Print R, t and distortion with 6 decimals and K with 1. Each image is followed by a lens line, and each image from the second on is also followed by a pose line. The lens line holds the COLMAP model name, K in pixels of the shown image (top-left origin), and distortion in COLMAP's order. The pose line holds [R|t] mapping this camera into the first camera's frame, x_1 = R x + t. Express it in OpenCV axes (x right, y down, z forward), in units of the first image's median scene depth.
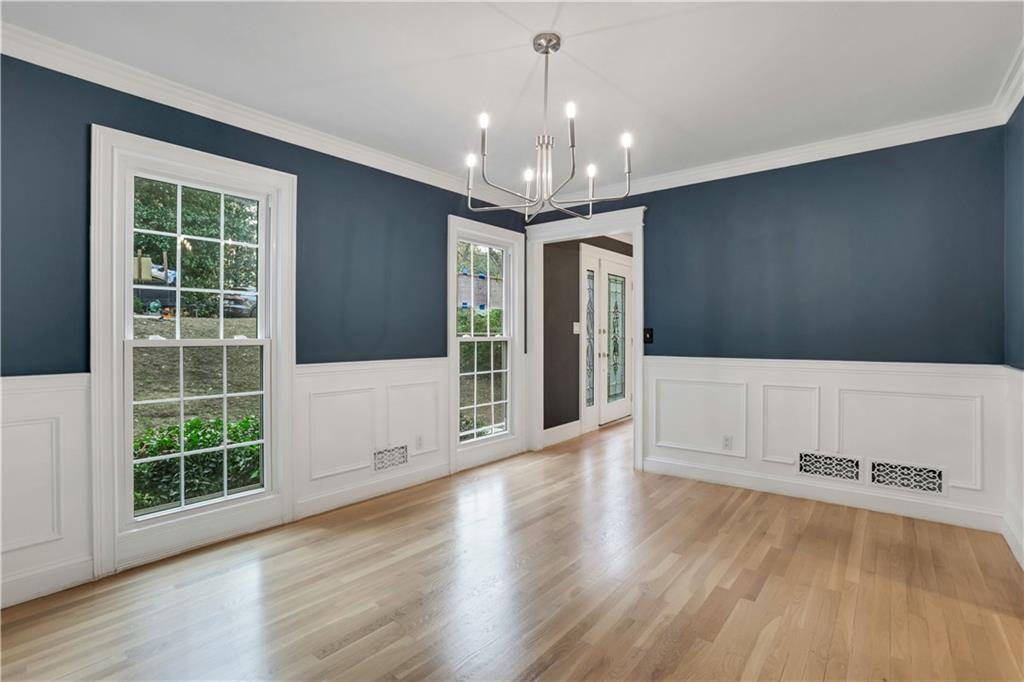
lens RADIAL K [[482.4, 0, 505.3], [0, 482.4, 338.3], [0, 0, 1]] dist [-0.058106, 0.013291]
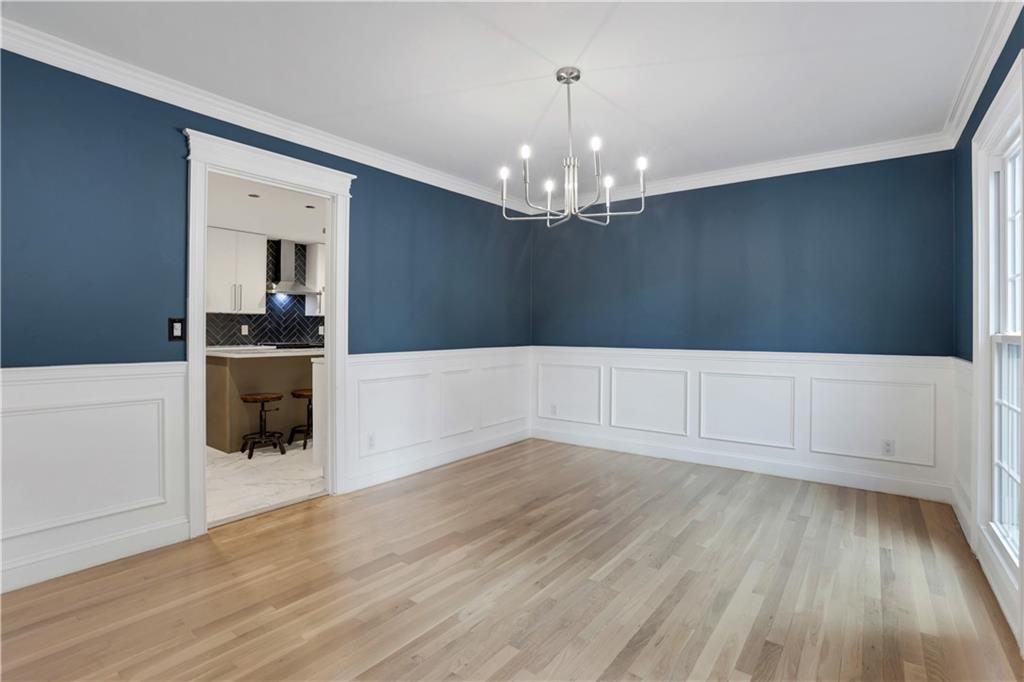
lens RADIAL K [[482.4, 0, 518.5], [0, 482.4, 332.7], [0, 0, 1]] dist [-0.058106, 0.013291]
pose [[-0.998340, -0.004134, -0.057444, 0.195031], [-0.004775, 0.999928, 0.011034, -0.007162], [0.057394, 0.011290, -0.998288, 1.513054]]
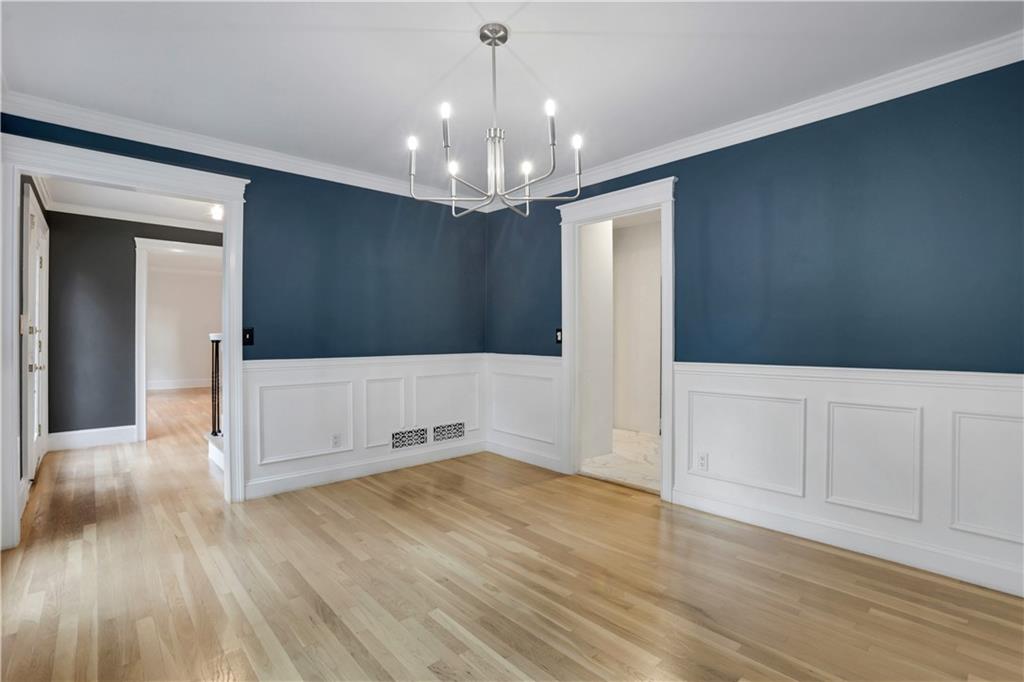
lens RADIAL K [[482.4, 0, 508.5], [0, 482.4, 335.6], [0, 0, 1]] dist [-0.058106, 0.013291]
pose [[0.139762, 0.002361, 0.990182, -0.609933], [0.008526, 0.999957, -0.003588, 0.000376], [-0.990148, 0.008944, 0.139736, 0.587570]]
